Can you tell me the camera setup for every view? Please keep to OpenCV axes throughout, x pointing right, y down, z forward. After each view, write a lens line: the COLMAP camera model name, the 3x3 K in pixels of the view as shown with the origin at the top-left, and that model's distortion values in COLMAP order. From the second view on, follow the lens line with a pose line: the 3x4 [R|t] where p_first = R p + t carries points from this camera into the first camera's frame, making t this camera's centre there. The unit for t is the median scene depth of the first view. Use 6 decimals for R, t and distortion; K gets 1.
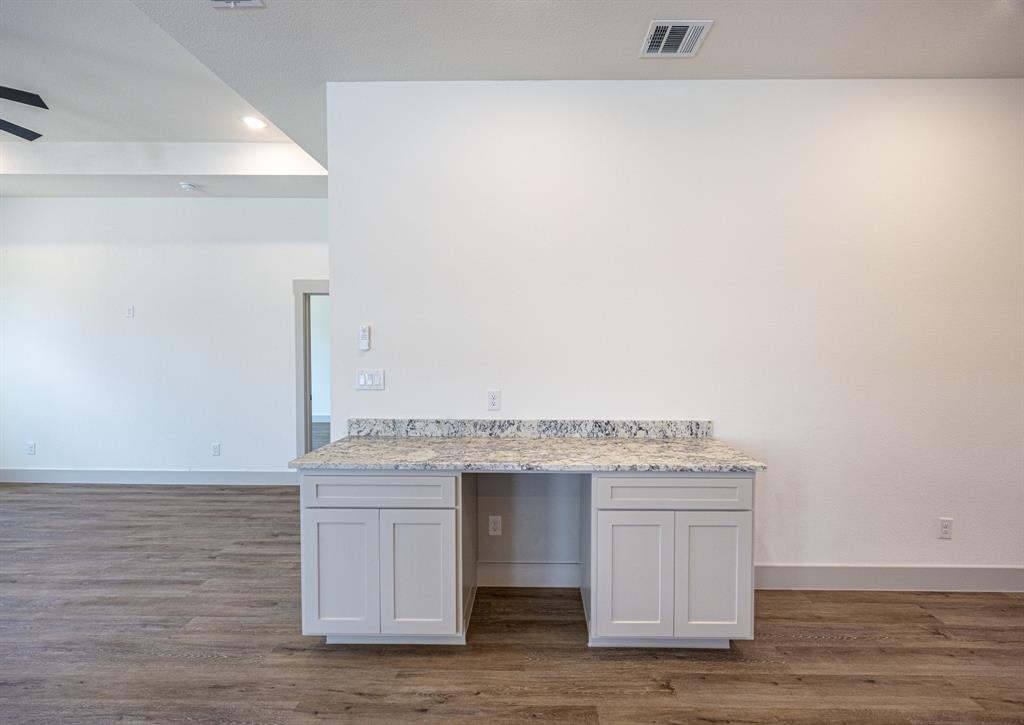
lens RADIAL K [[421.2, 0, 533.9], [0, 421.2, 368.6], [0, 0, 1]] dist [-0.000014, 0.000091]
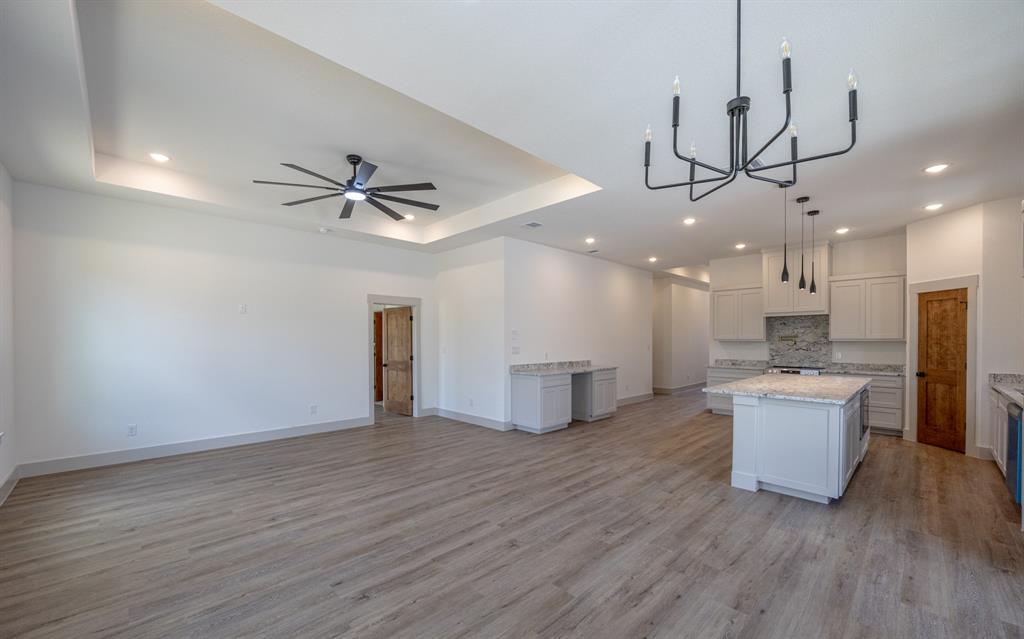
lens RADIAL K [[406.6, 0, 515.9], [0, 406.6, 345.3], [0, 0, 1]] dist [0.000364, 0.000105]
pose [[0.700632, -0.014986, 0.713366, -2.225728], [0.031010, 0.999474, -0.009460, 0.021813], [-0.712849, 0.028749, 0.700728, -0.798129]]
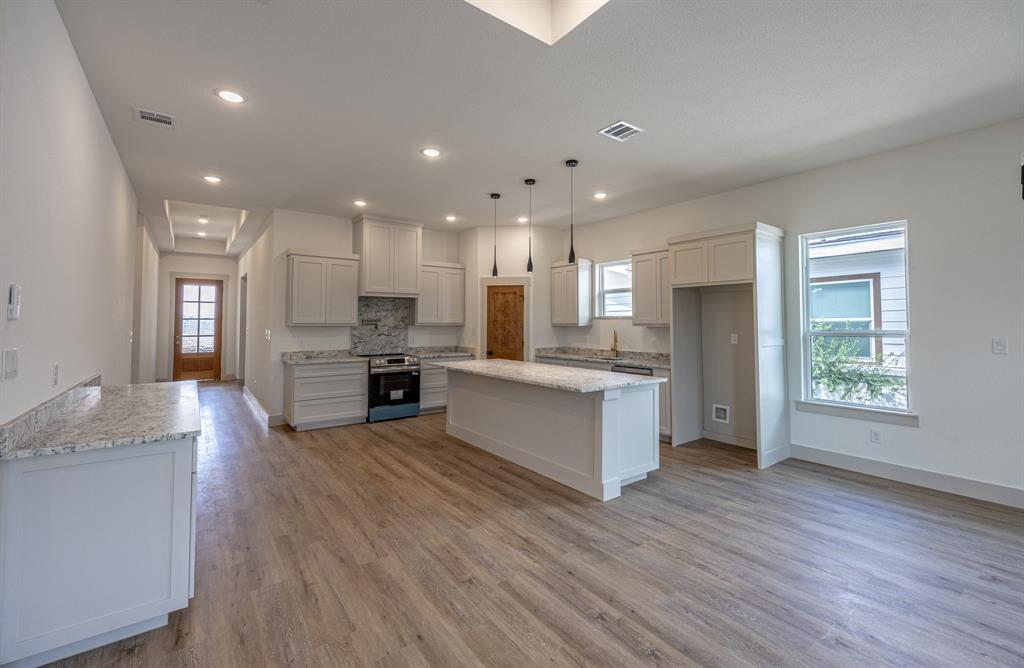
lens RADIAL K [[428.2, 0, 519.3], [0, 428.2, 308.1], [0, 0, 1]] dist [0.002600, 0.000080]
pose [[-0.615907, 0.023735, 0.787461, -1.451534], [0.025821, 0.999617, -0.009934, -0.034200], [-0.787395, 0.014215, -0.616284, 0.781417]]
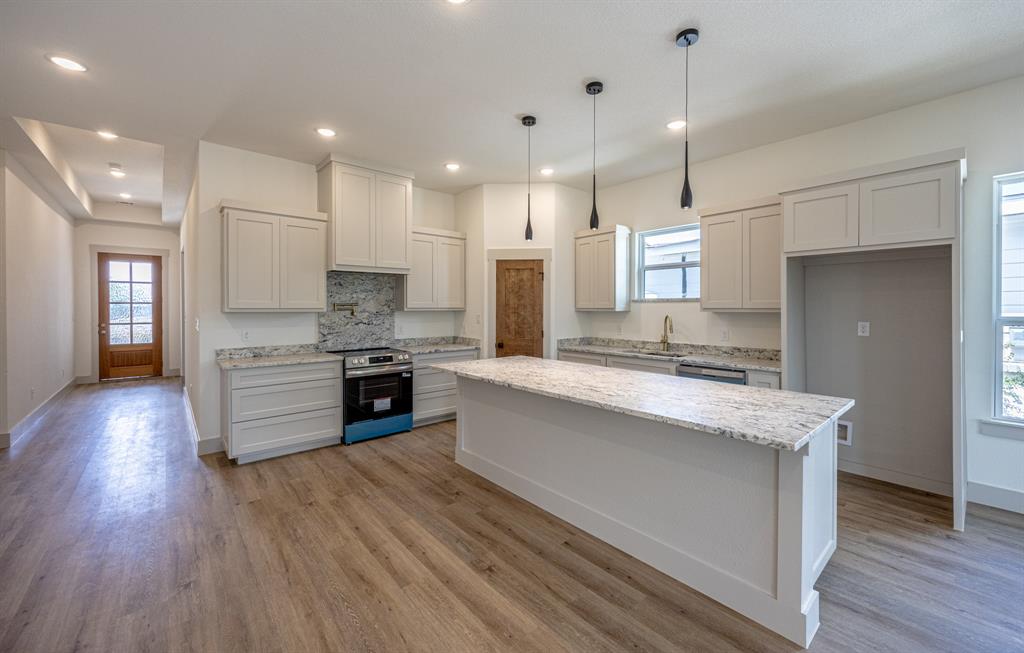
lens RADIAL K [[400.7, 0, 509.4], [0, 400.7, 310.3], [0, 0, 1]] dist [-0.001250, -0.000545]
pose [[-0.659632, -0.008257, 0.751543, -0.690171], [0.025949, 0.999093, 0.033752, -0.023435], [-0.751141, 0.041765, -0.658820, 0.521934]]
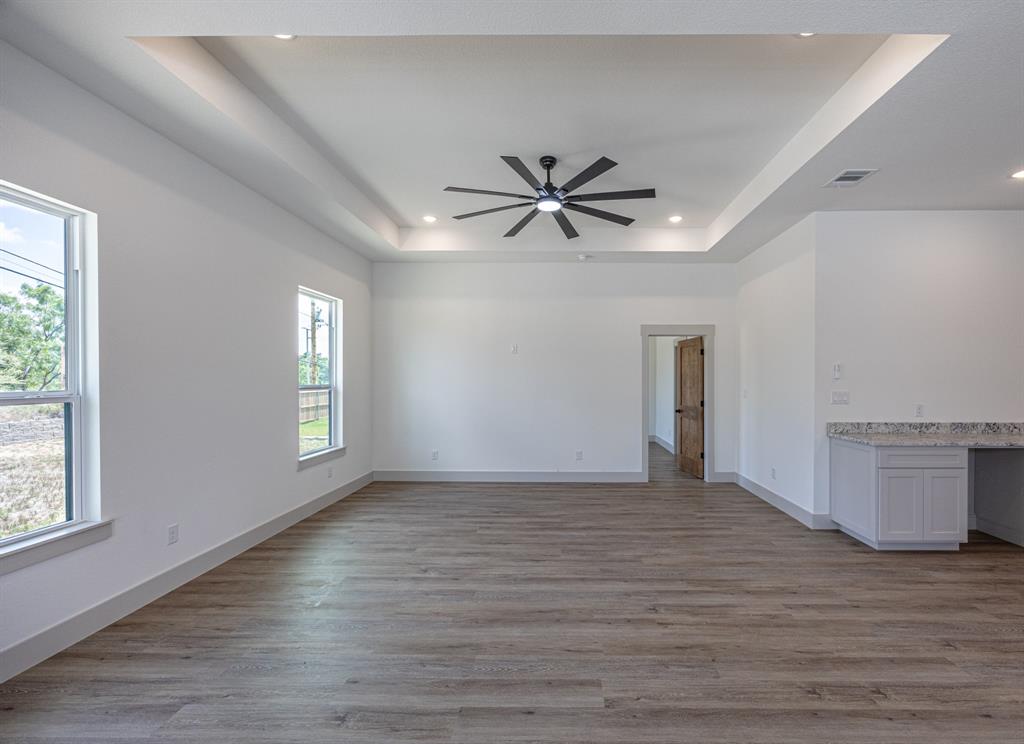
lens RADIAL K [[447.7, 0, 557.4], [0, 447.7, 382.7], [0, 0, 1]] dist [0.000981, 0.000422]
pose [[0.999990, -0.002257, 0.003890, -1.468007], [0.002374, 0.999538, -0.030312, 0.020320], [-0.003820, 0.030321, 0.999533, -0.681137]]
